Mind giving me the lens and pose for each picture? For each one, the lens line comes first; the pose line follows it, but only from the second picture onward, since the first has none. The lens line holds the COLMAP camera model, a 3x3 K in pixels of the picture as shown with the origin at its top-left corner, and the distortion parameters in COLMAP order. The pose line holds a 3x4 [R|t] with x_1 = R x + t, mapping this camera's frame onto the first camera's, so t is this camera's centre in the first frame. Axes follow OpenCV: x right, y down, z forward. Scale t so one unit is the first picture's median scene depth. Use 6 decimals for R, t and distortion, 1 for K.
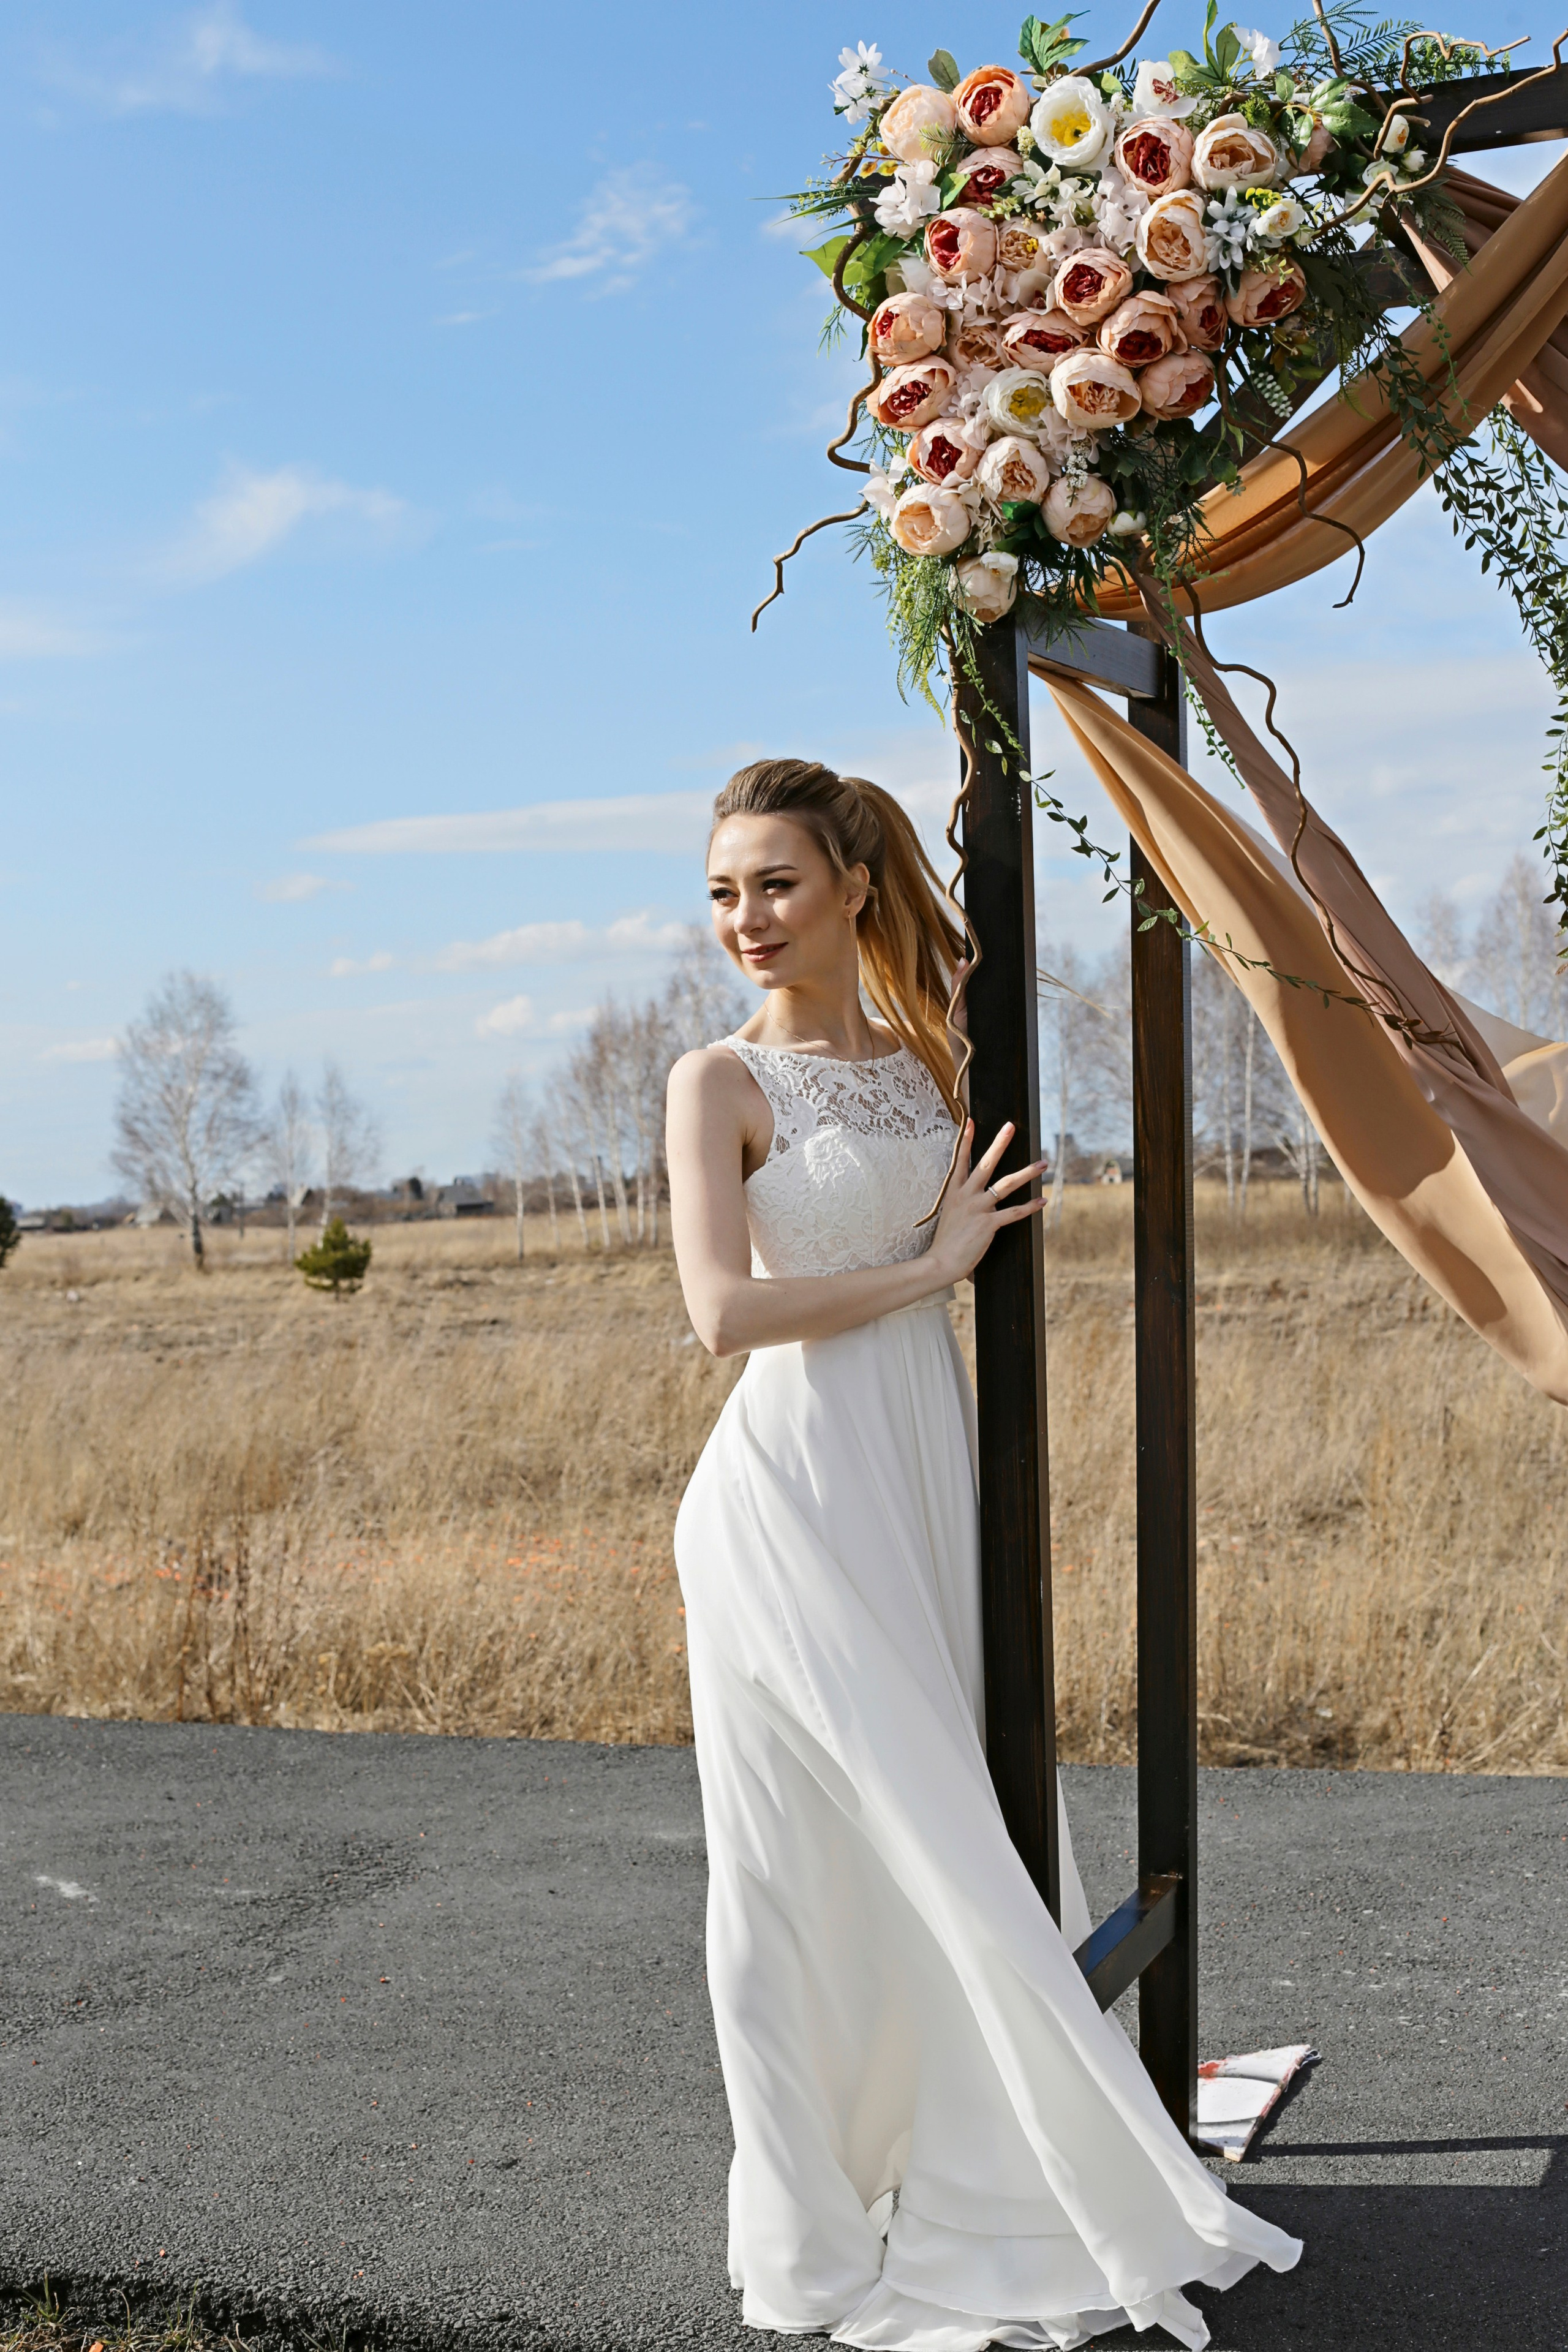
lens RADIAL K [[3484.4, 0, 771.8], [0, 3484.4, 1171.9], [0, 0, 1]] dist [-0.133586, 0.110314]
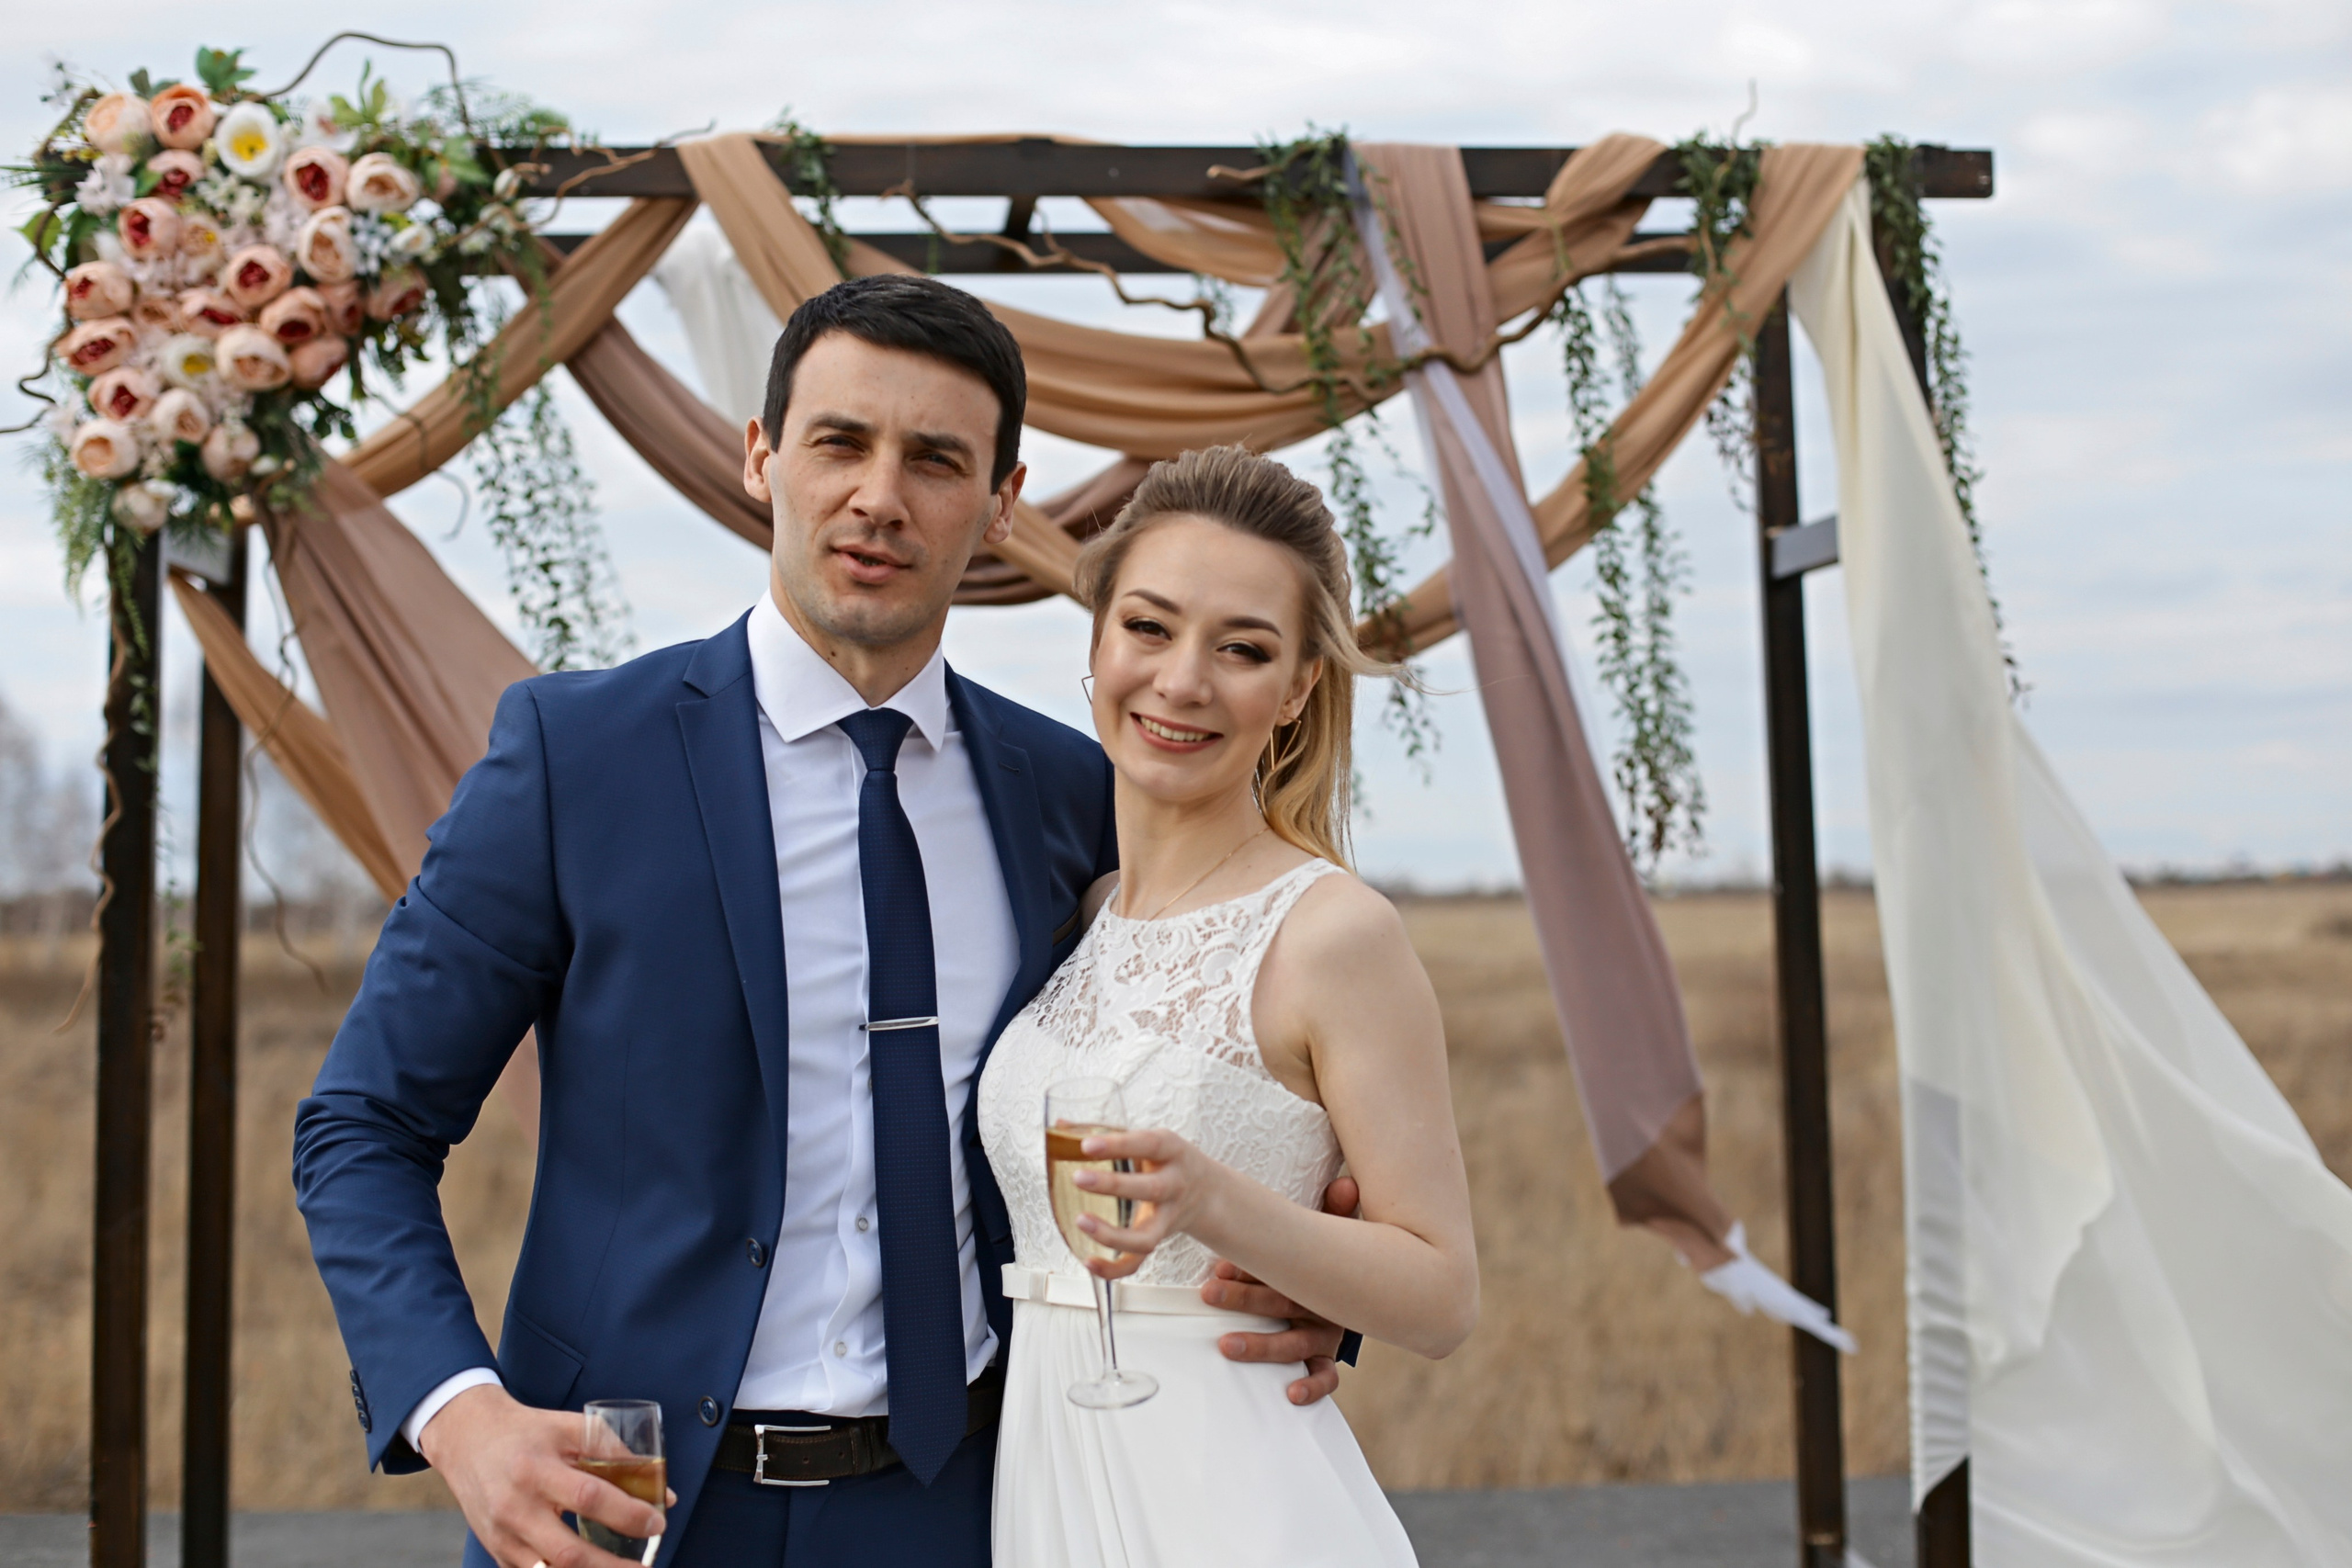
lens RADIAL K [[3471.2, 0, 1150.4], [0, 3471.2, 793.0], [0, 0, 1]] dist [-0.138981, 0.131679]
pose [[0.883646, 0.043290, 0.466149, -0.187253], [-0.028802, 0.998856, -0.038163, -0.033289], [-0.467268, 0.020296, 0.883883, -0.229726]]
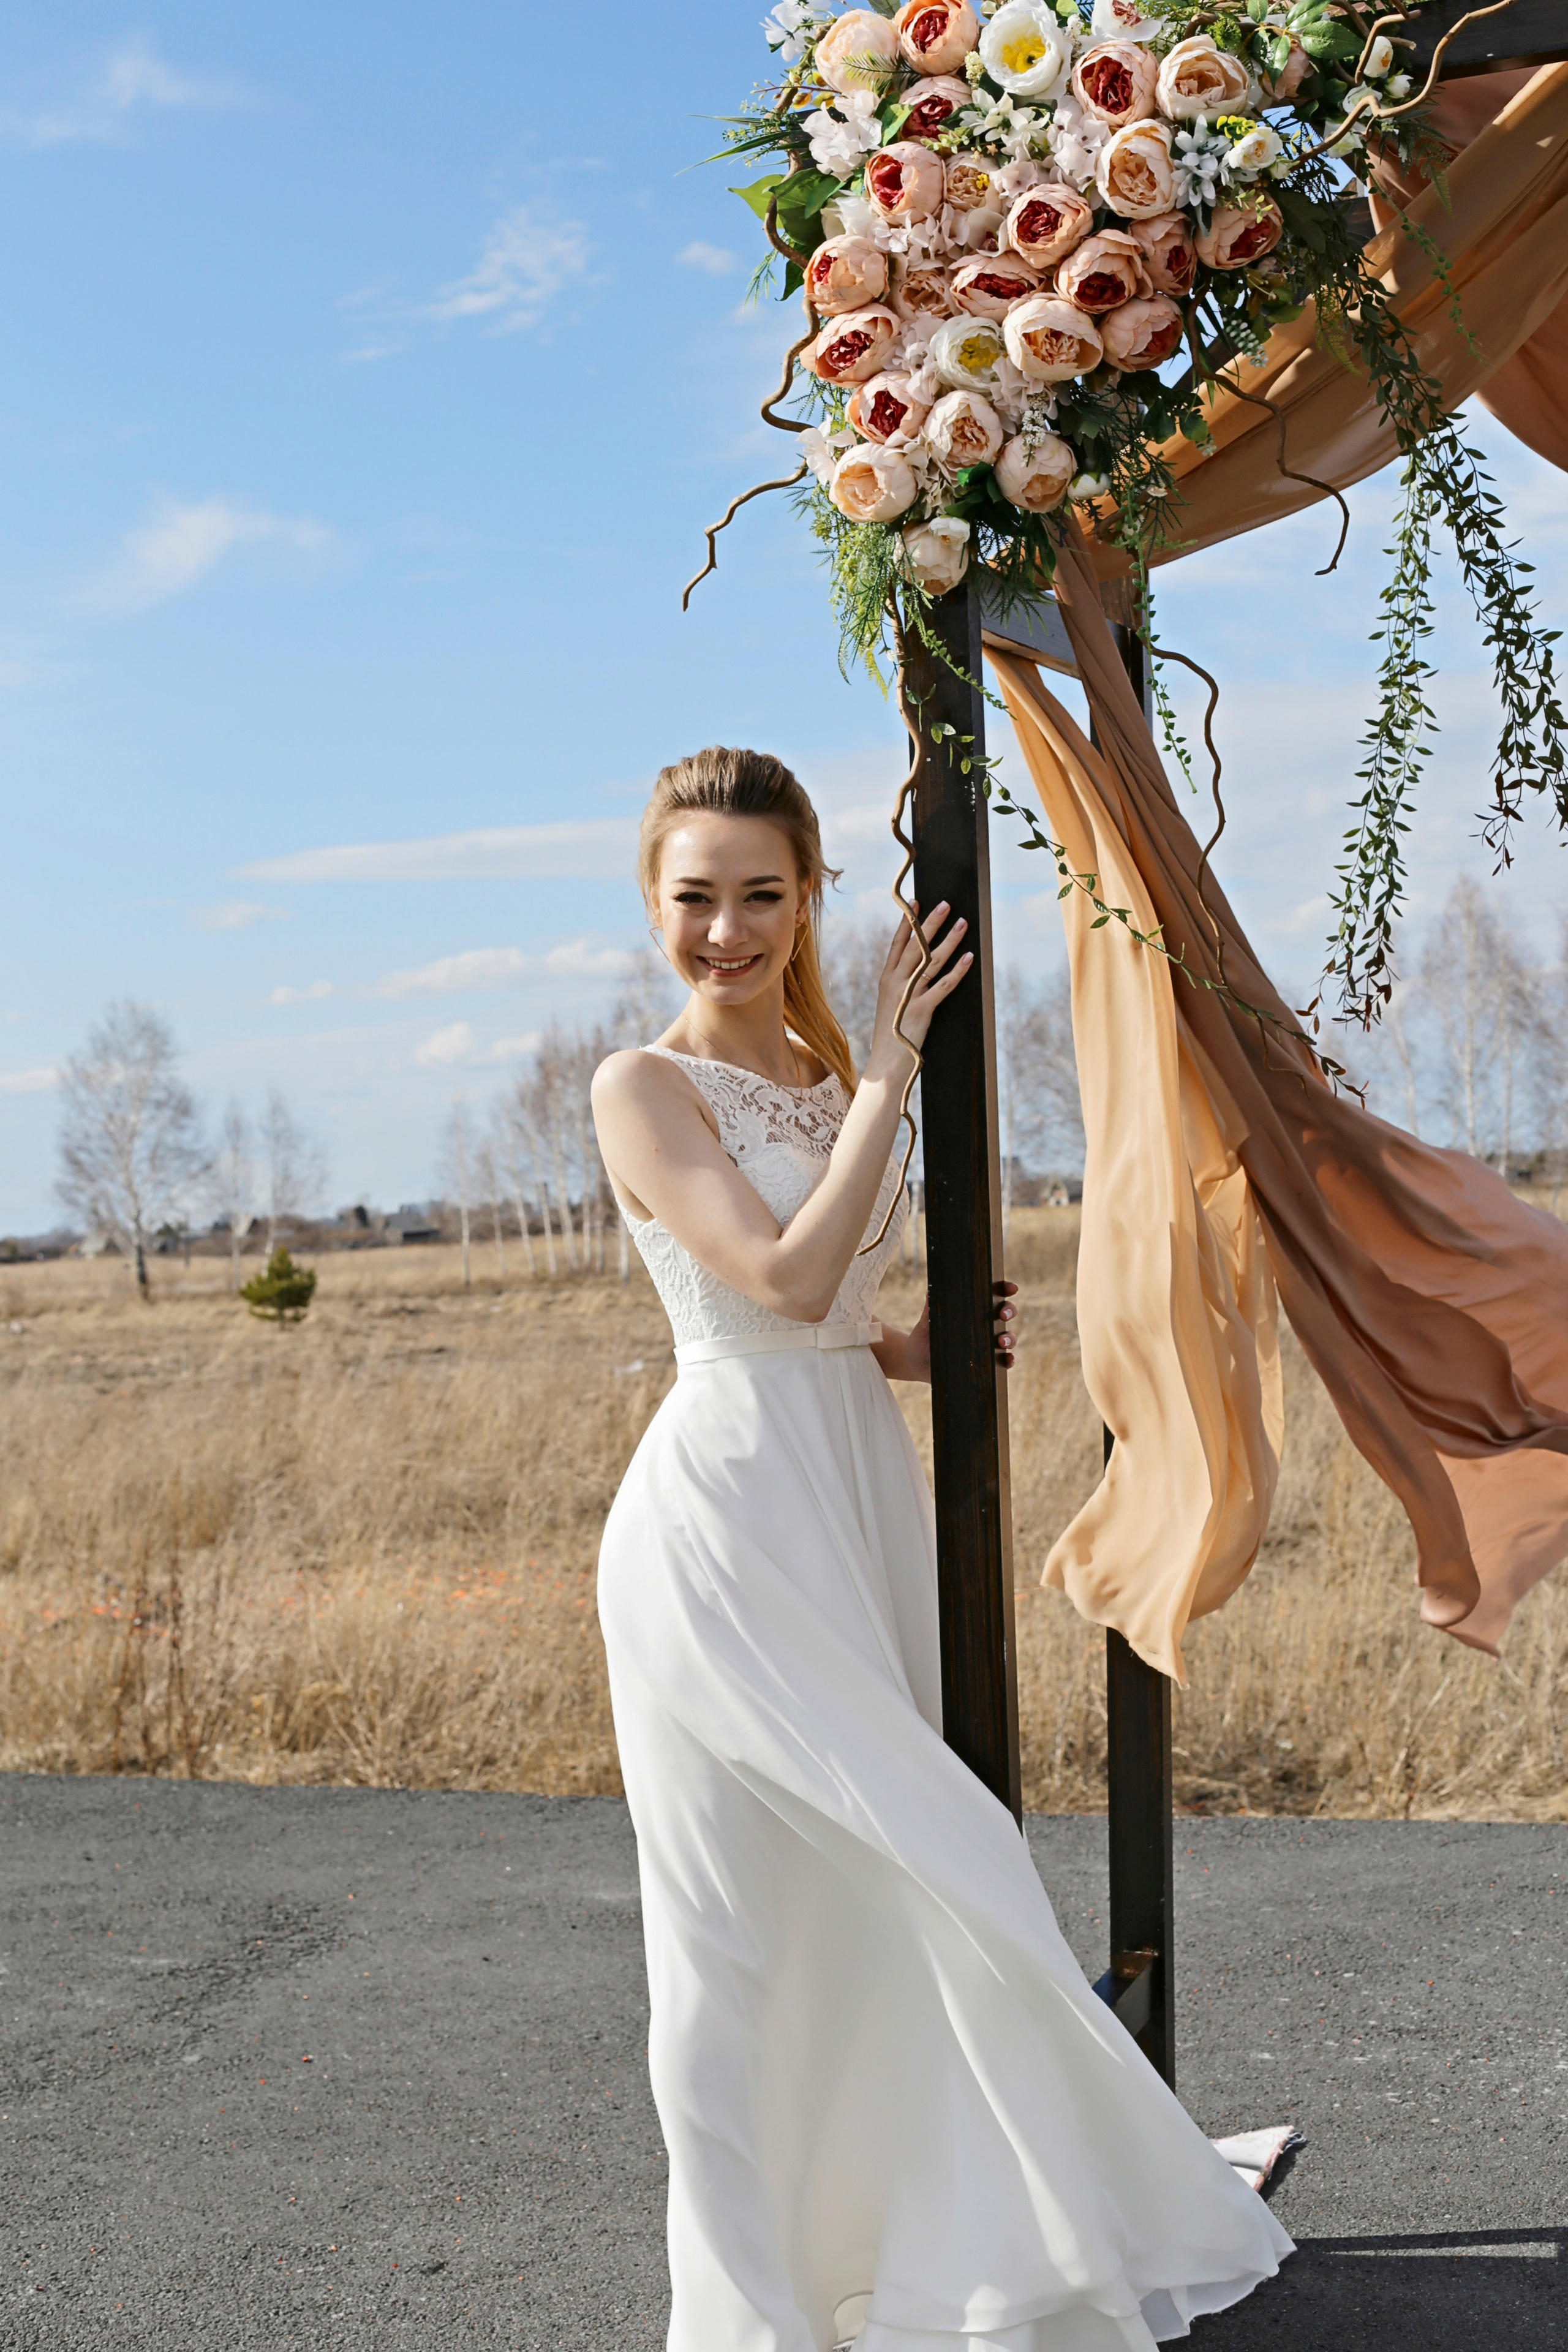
lens RADIAL K [[3464.6, 0, 795.5], [0, 3464.6, 1178.0], [0, 0, 1]] dist [-0.147370, 0.128557]
pose [[0.999721, -0.008366, 0.022076, 0.003672], [0.008484, 0.999950, -0.005241, -0.000266], [-0.022031, 0.005426, 0.999743, 0.094926]]
